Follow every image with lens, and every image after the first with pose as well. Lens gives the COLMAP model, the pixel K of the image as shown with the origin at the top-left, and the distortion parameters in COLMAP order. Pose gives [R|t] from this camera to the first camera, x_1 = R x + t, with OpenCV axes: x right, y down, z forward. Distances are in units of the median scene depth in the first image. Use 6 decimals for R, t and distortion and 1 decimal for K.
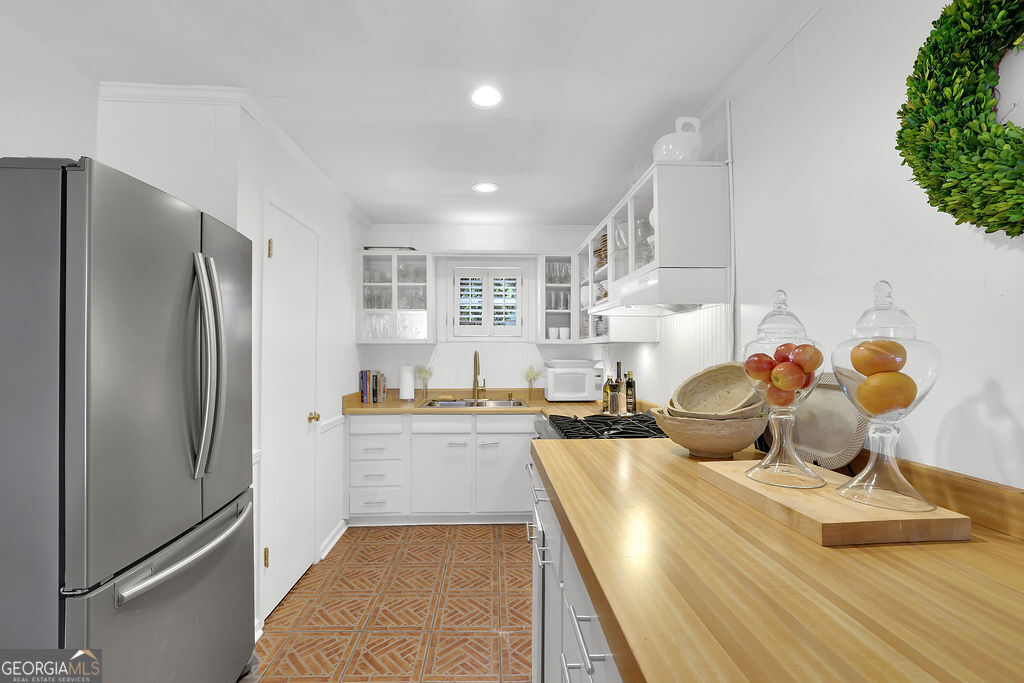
lens RADIAL K [[442.1, 0, 503.0], [0, 442.1, 336.5], [0, 0, 1]] dist [-0.044141, 0.019120]
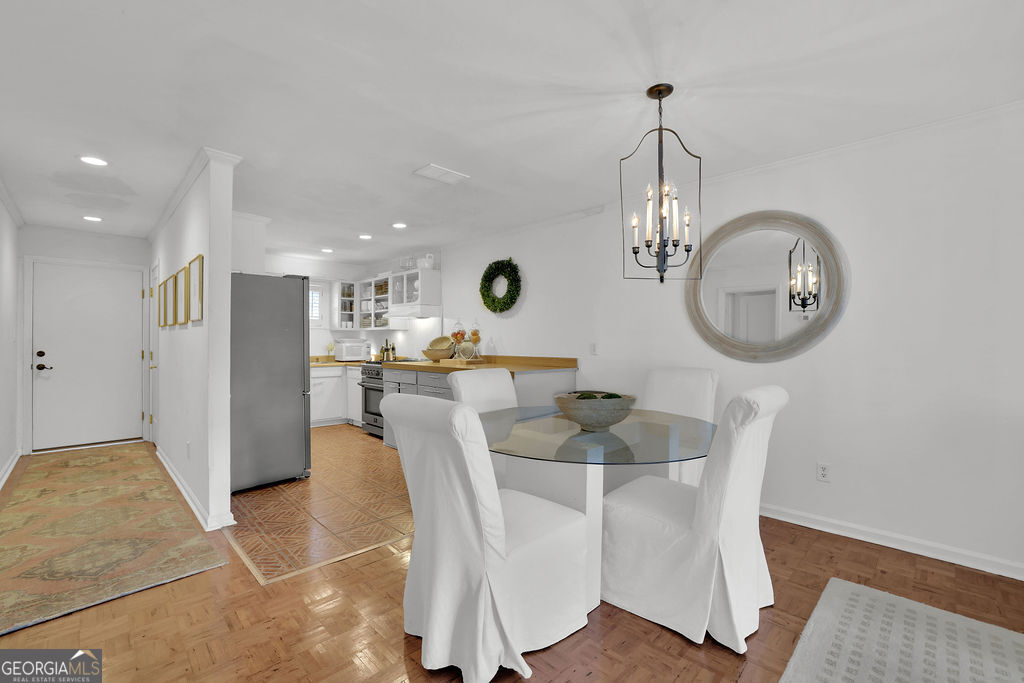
lens RADIAL K [[442.1, 0, 503.0], [0, 442.1, 336.5], [0, 0, 1]] dist [-0.044141, 0.019120]
pose [[0.741725, 0.008208, 0.670654, -0.631699], [-0.021919, 0.999688, 0.012006, 0.005651], [-0.670346, -0.023606, 0.741673, -0.817047]]
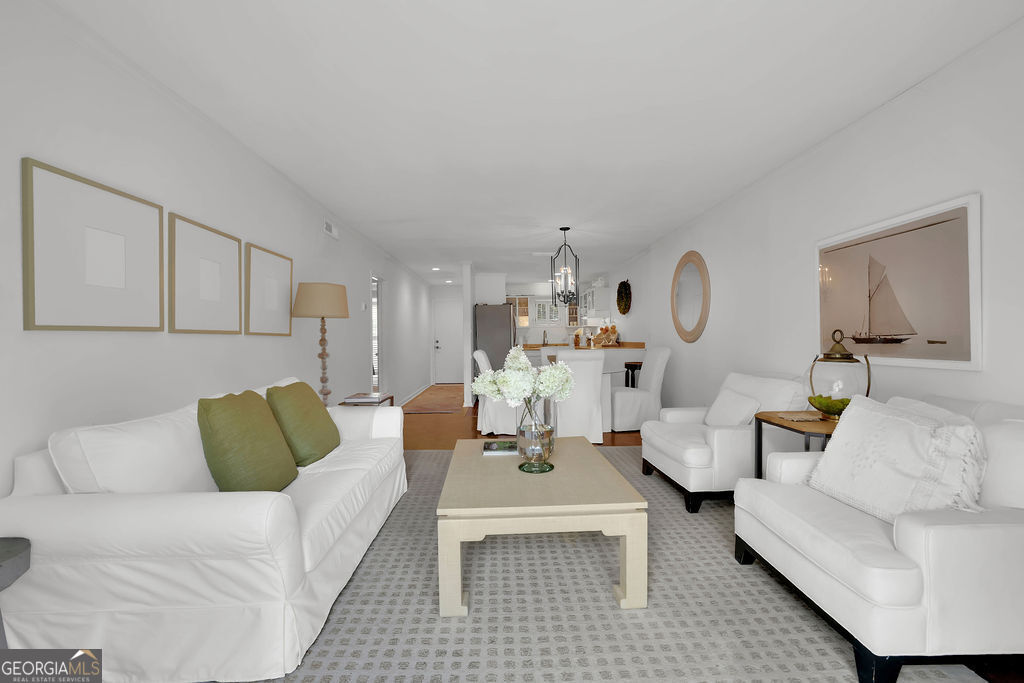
lens RADIAL K [[442.1, 0, 503.0], [0, 442.1, 336.5], [0, 0, 1]] dist [-0.044141, 0.019120]
pose [[0.999538, -0.012870, -0.027517, -0.261960], [0.013656, 0.999499, 0.028558, -0.013103], [0.027136, -0.028920, 0.999213, -1.950655]]
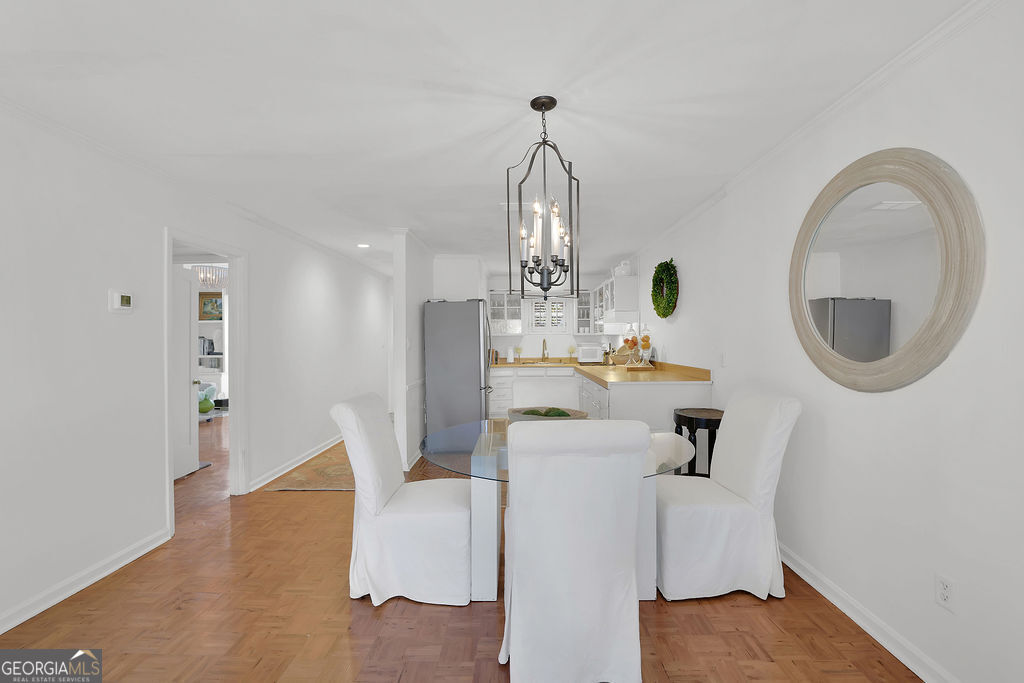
lens RADIAL K [[437.1, 0, 510.1], [0, 437.1, 336.9], [0, 0, 1]] dist [-0.039179, 0.000113]
pose [[0.998539, -0.008406, -0.053374, -0.113897], [0.009749, 0.999641, 0.024945, -0.030739], [0.053145, -0.025429, 0.998263, -1.083603]]
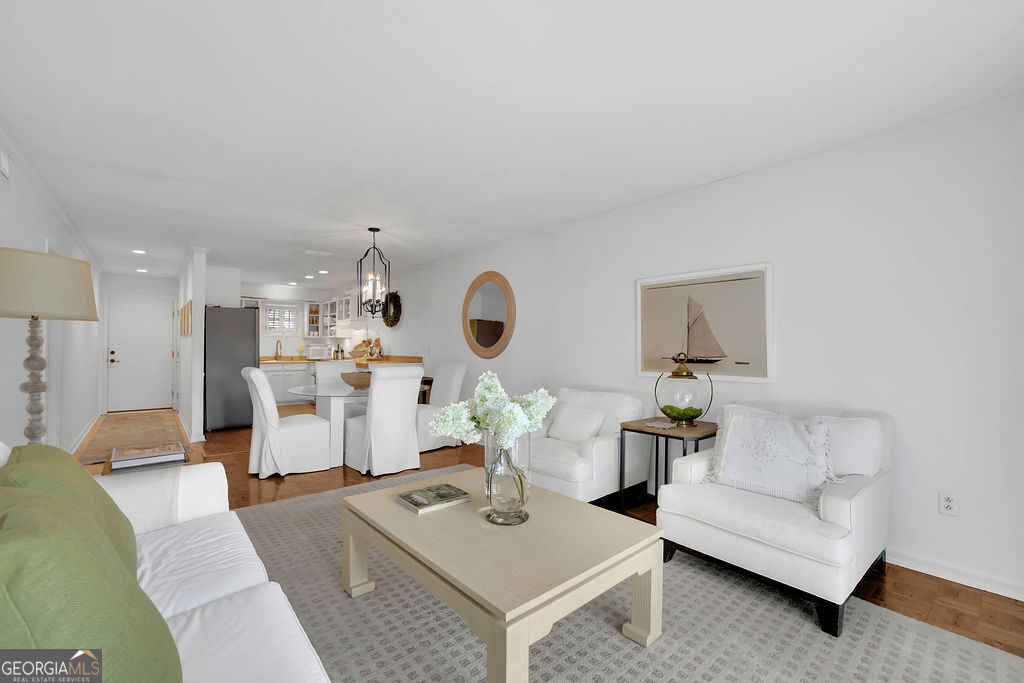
lens RADIAL K [[442.1, 0, 503.0], [0, 442.1, 336.5], [0, 0, 1]] dist [-0.044141, 0.019120]
pose [[0.795094, 0.015679, 0.606283, -0.557877], [-0.022061, 0.999752, 0.003077, -0.024085], [-0.606085, -0.015822, 0.795243, -1.739448]]
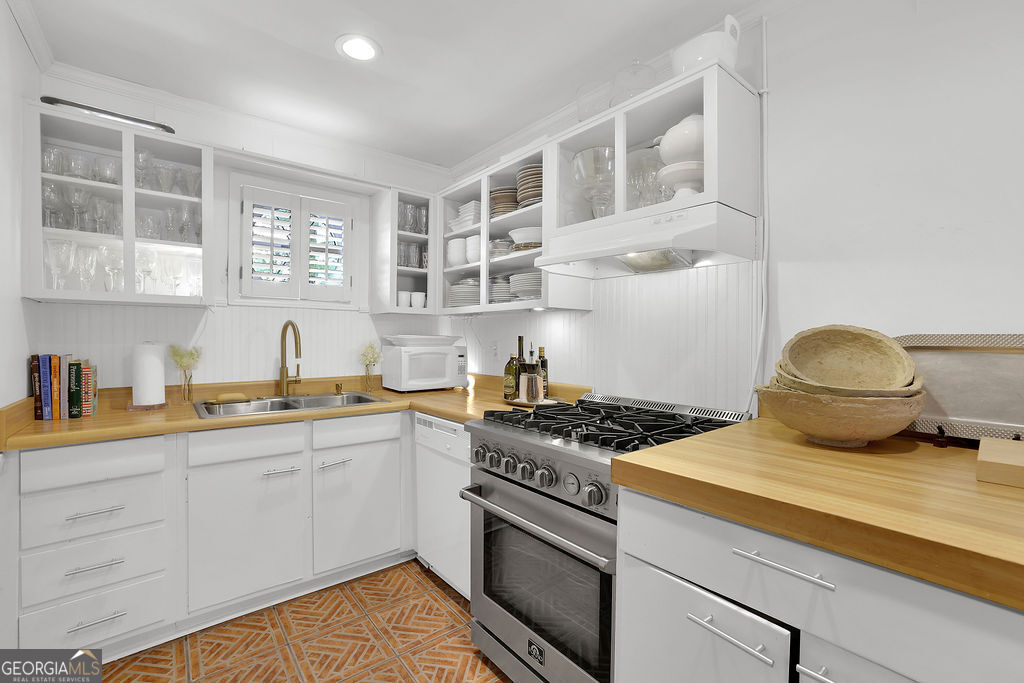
lens RADIAL K [[442.1, 0, 503.0], [0, 442.1, 336.5], [0, 0, 1]] dist [-0.044141, 0.019120]
pose [[0.801095, 0.006583, 0.598501, -0.195974], [-0.026090, 0.999373, 0.023930, 0.032972], [-0.597968, -0.034785, 0.800765, 0.315614]]
